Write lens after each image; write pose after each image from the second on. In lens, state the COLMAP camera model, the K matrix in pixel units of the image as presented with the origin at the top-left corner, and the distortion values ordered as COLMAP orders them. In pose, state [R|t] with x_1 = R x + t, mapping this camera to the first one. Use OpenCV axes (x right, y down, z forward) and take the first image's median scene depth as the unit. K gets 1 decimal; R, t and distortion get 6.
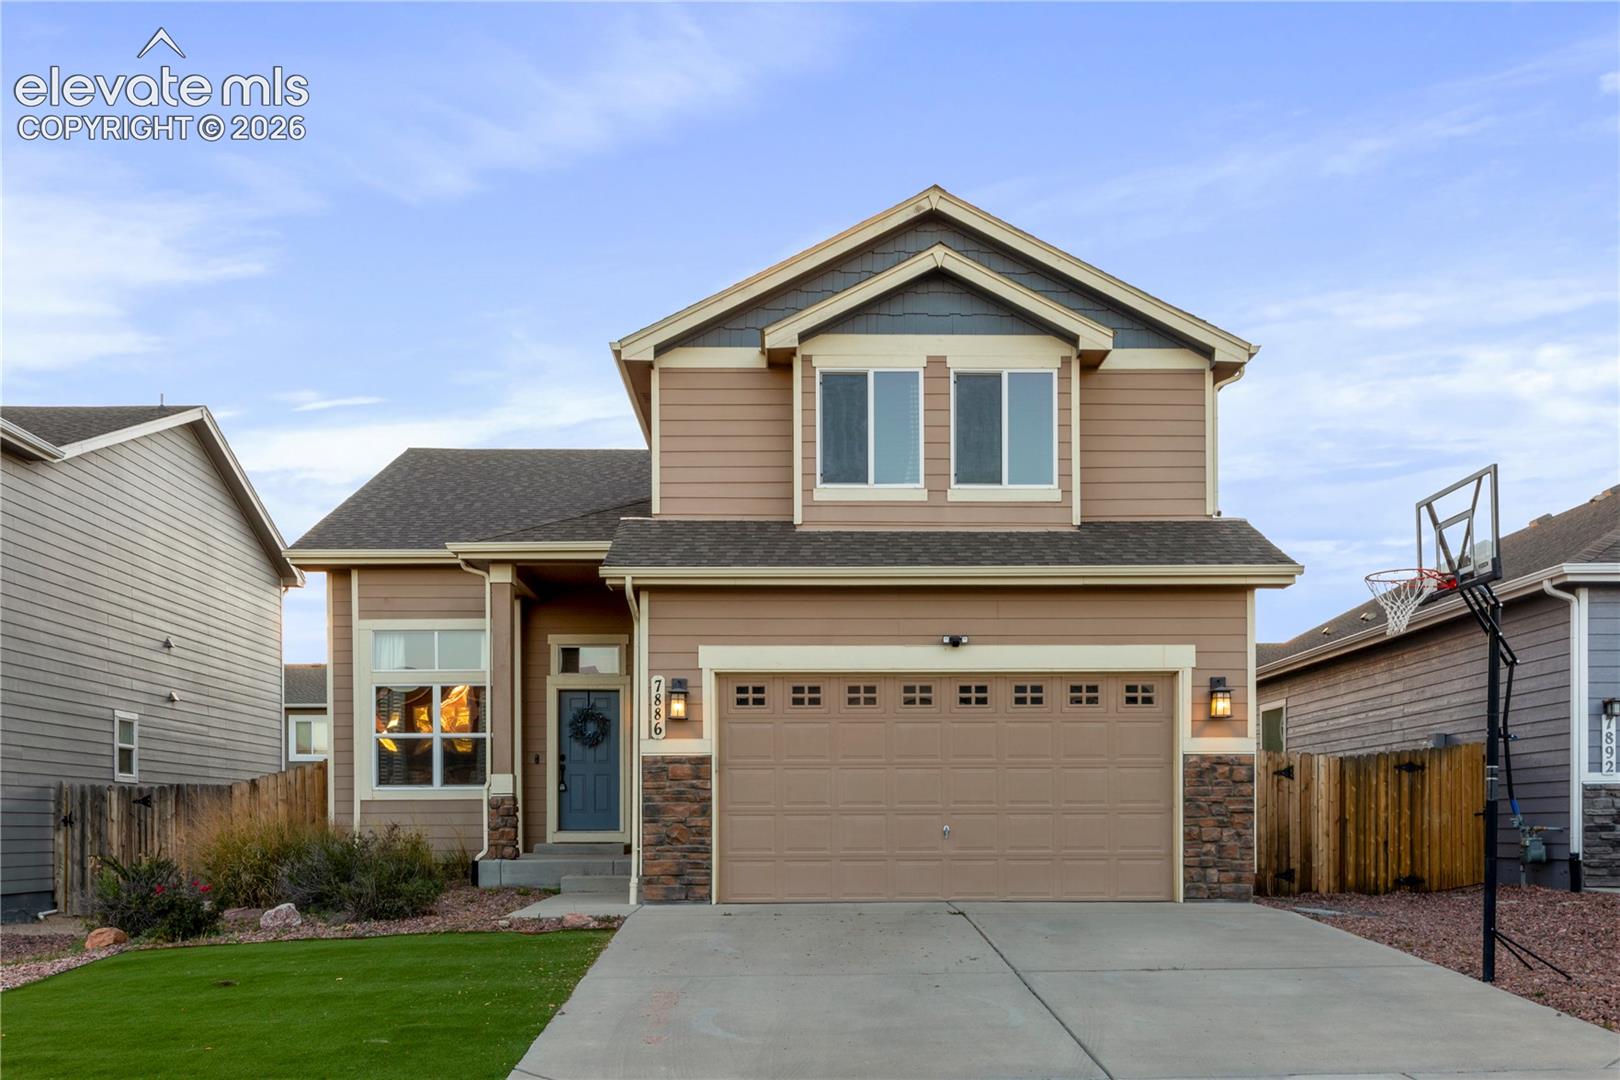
lens RADIAL K [[1386.4, 0, 810.0], [0, 1386.4, 540.0], [0, 0, 1]] dist [-0.000505, 0.001015]
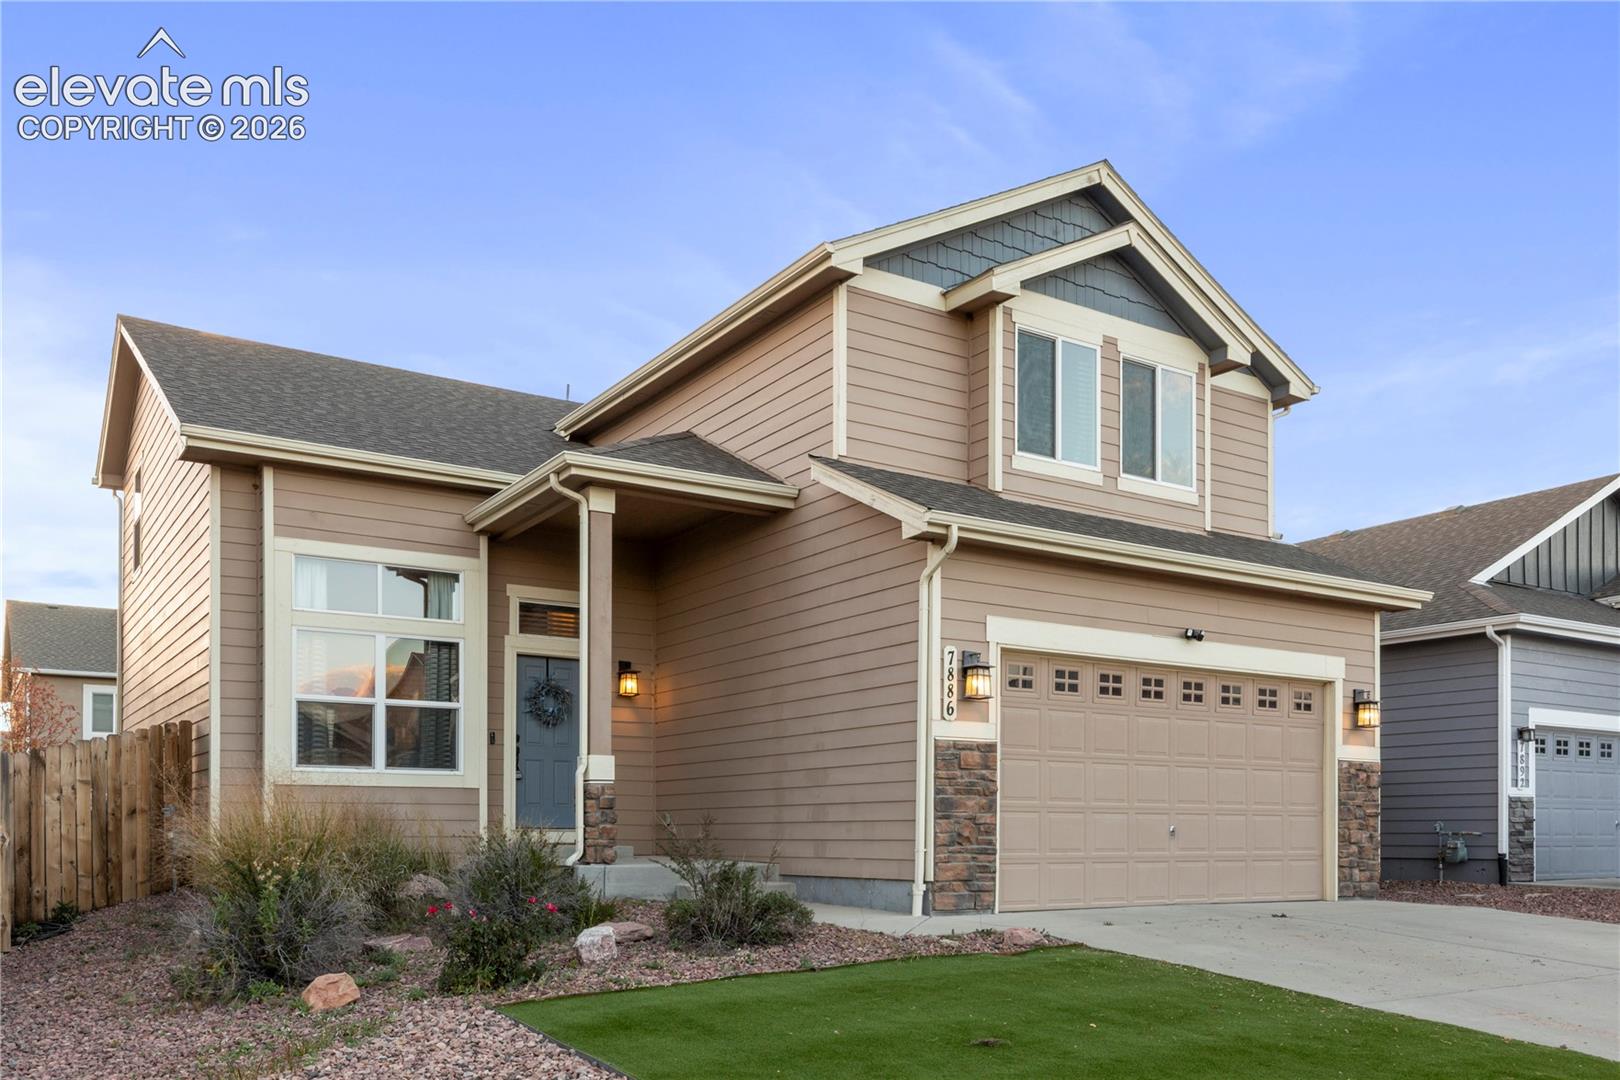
lens RADIAL K [[1336.9, 0, 809.9], [0, 1336.9, 584.0], [0, 0, 1]] dist [0.002424, -0.000142]
pose [[0.846624, 0.103760, 0.521979, -0.603724], [-0.114070, 0.993395, -0.012454, 0.078985], [-0.519823, -0.048999, 0.852867, 0.345193]]
